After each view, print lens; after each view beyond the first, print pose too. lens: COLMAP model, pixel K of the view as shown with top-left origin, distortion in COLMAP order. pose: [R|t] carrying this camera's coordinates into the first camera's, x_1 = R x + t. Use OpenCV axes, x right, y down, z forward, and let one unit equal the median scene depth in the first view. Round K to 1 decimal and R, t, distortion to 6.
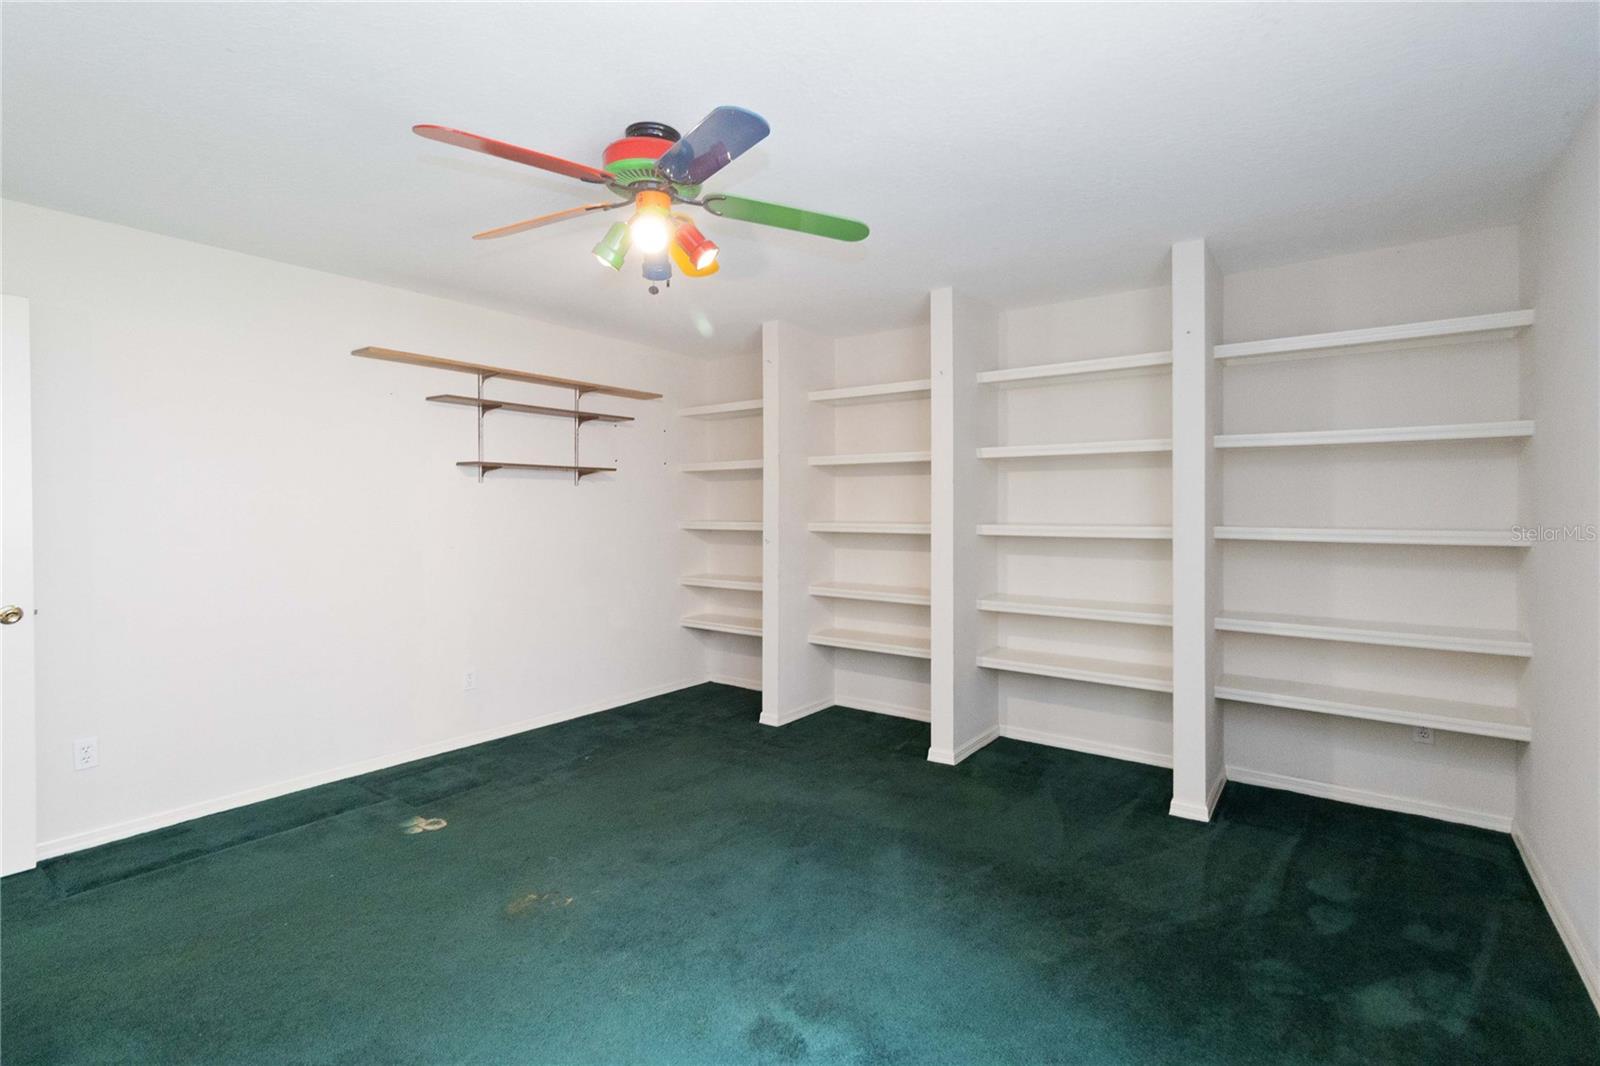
lens RADIAL K [[742.6, 0, 826.0], [0, 742.6, 505.6], [0, 0, 1]] dist [0.008809, -0.000272]
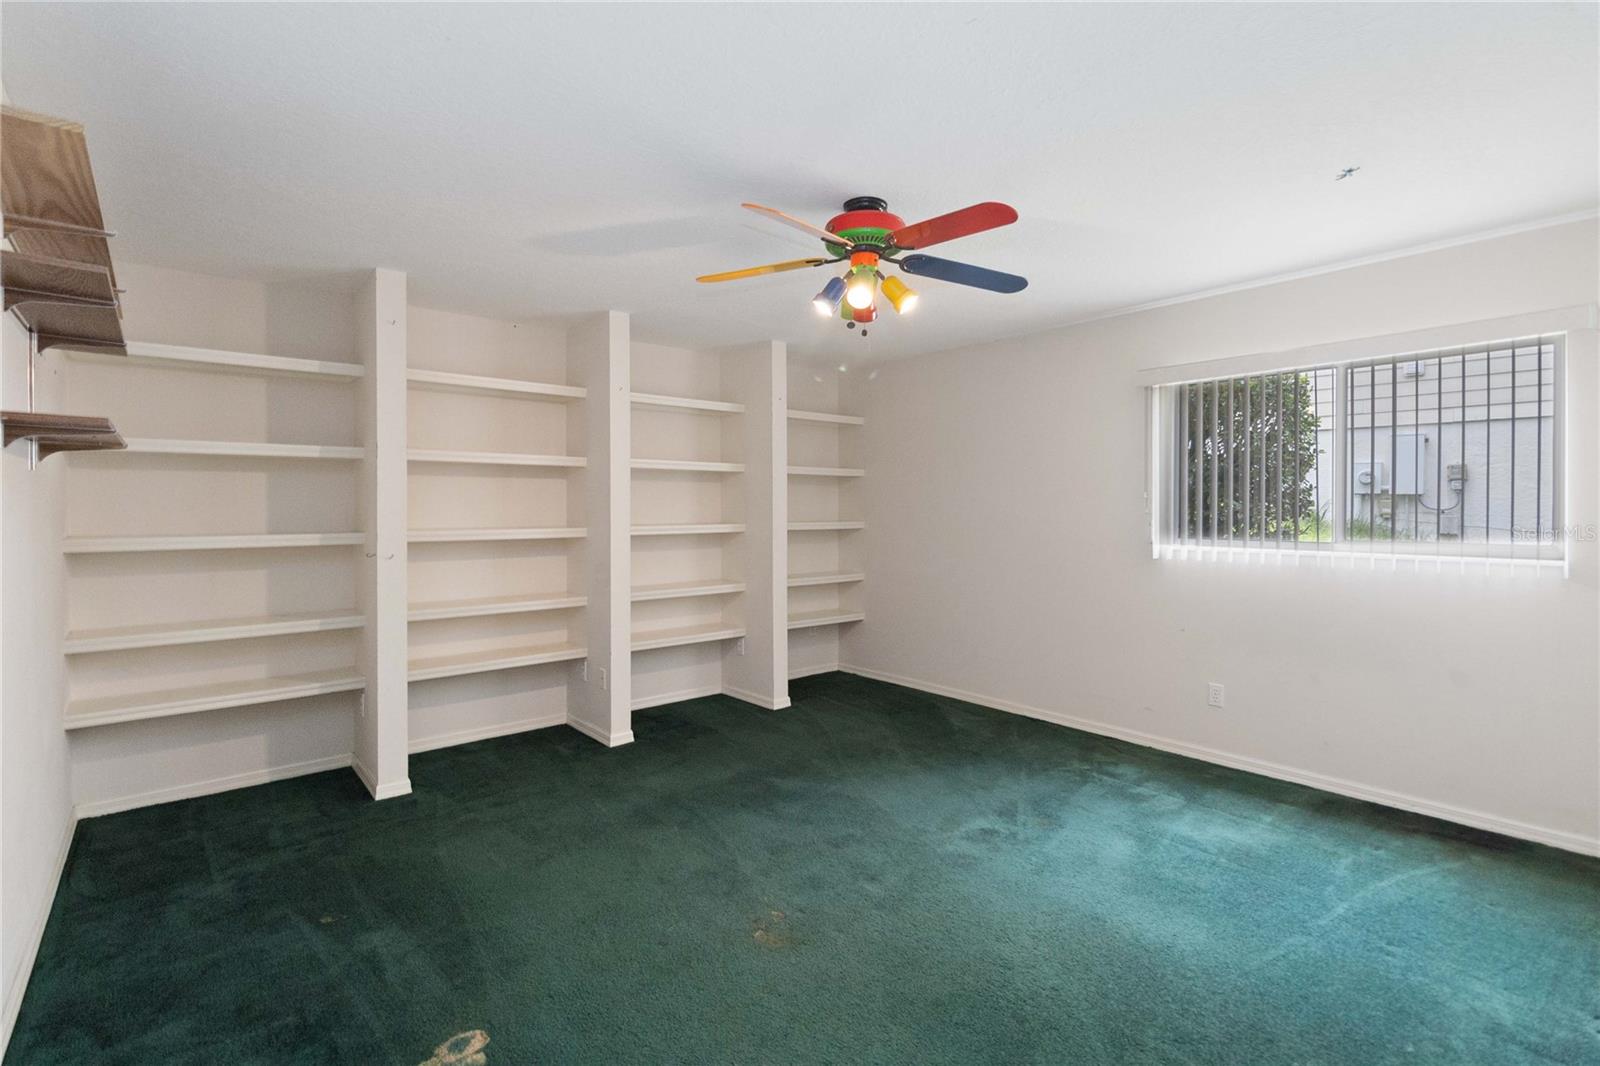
lens RADIAL K [[759.1, 0, 748.1], [0, 759.1, 509.5], [0, 0, 1]] dist [0.015876, -0.000797]
pose [[0.261457, 0.004119, 0.965206, -1.051613], [0.003482, 0.999980, -0.005211, 0.003067], [-0.965209, 0.004724, 0.261437, 0.612876]]
